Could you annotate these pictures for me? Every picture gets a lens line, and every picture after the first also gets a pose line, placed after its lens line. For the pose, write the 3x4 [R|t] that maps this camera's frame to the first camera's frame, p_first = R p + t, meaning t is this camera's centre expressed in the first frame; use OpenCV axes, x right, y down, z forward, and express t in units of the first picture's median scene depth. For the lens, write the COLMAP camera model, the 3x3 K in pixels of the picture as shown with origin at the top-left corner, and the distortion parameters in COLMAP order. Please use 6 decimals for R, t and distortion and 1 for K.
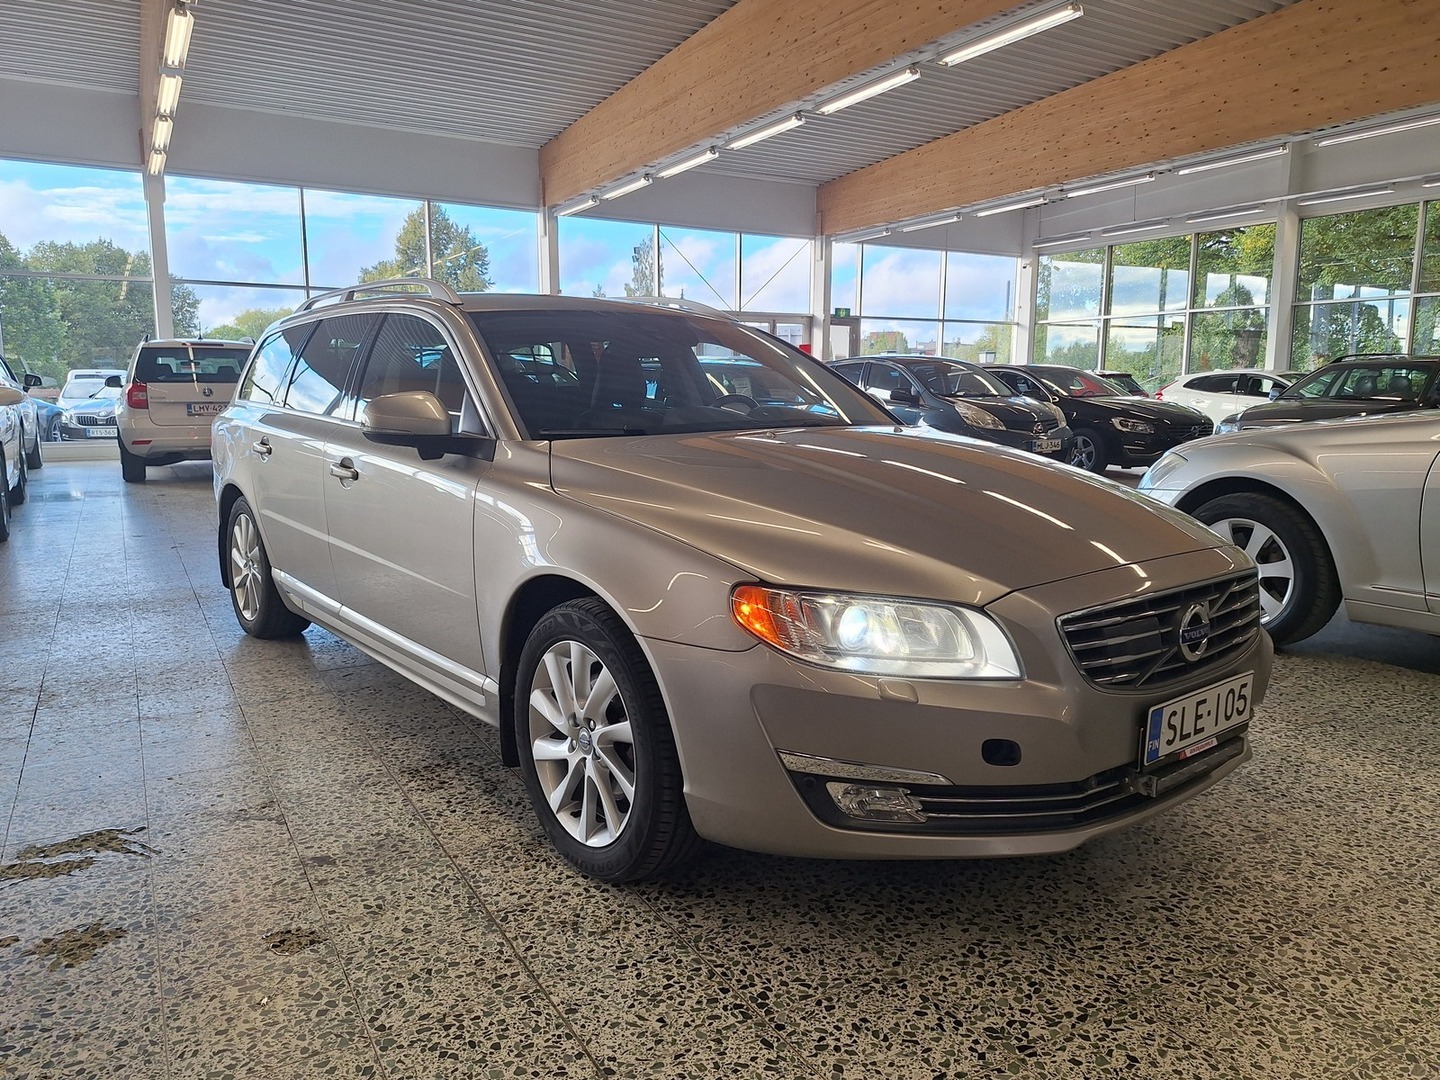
lens RADIAL K [[1020.0, 0, 720.0], [0, 1020.0, 540.0], [0, 0, 1]] dist [-0.007665, 0.003648]
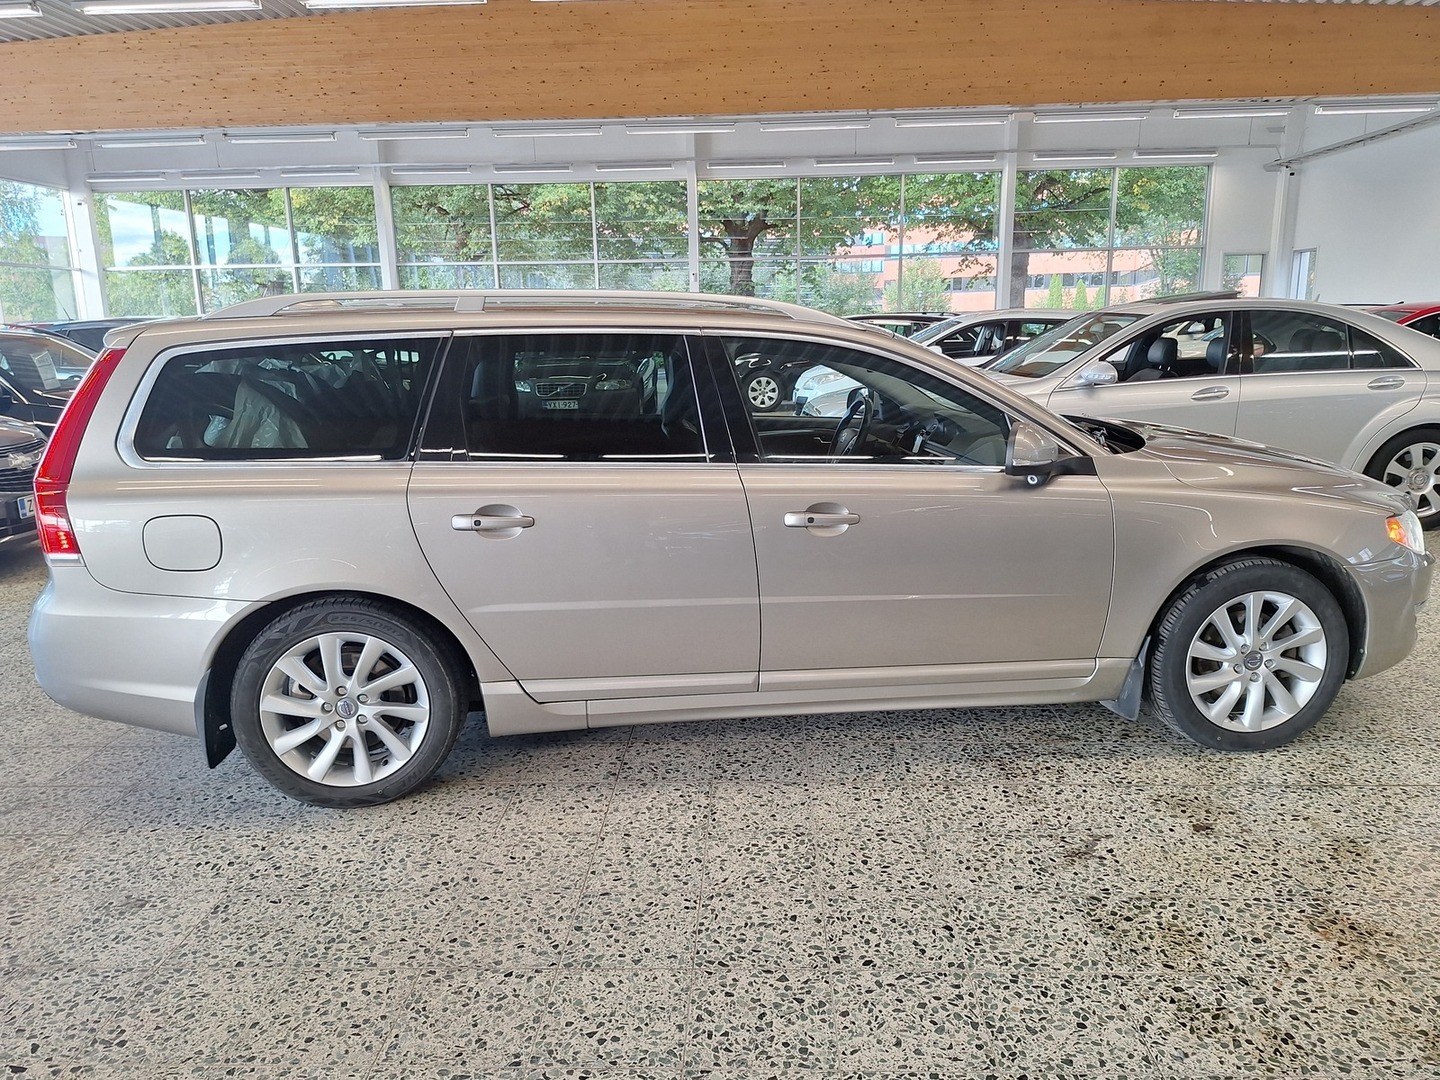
lens RADIAL K [[1002.8, 0, 720.0], [0, 1002.8, 540.0], [0, 0, 1]] dist [0.089648, -0.106167]
pose [[0.538026, -0.189129, 0.821437, -0.916270], [0.141719, 0.980928, 0.133027, -0.146086], [-0.830930, 0.044841, 0.554568, 0.446256]]
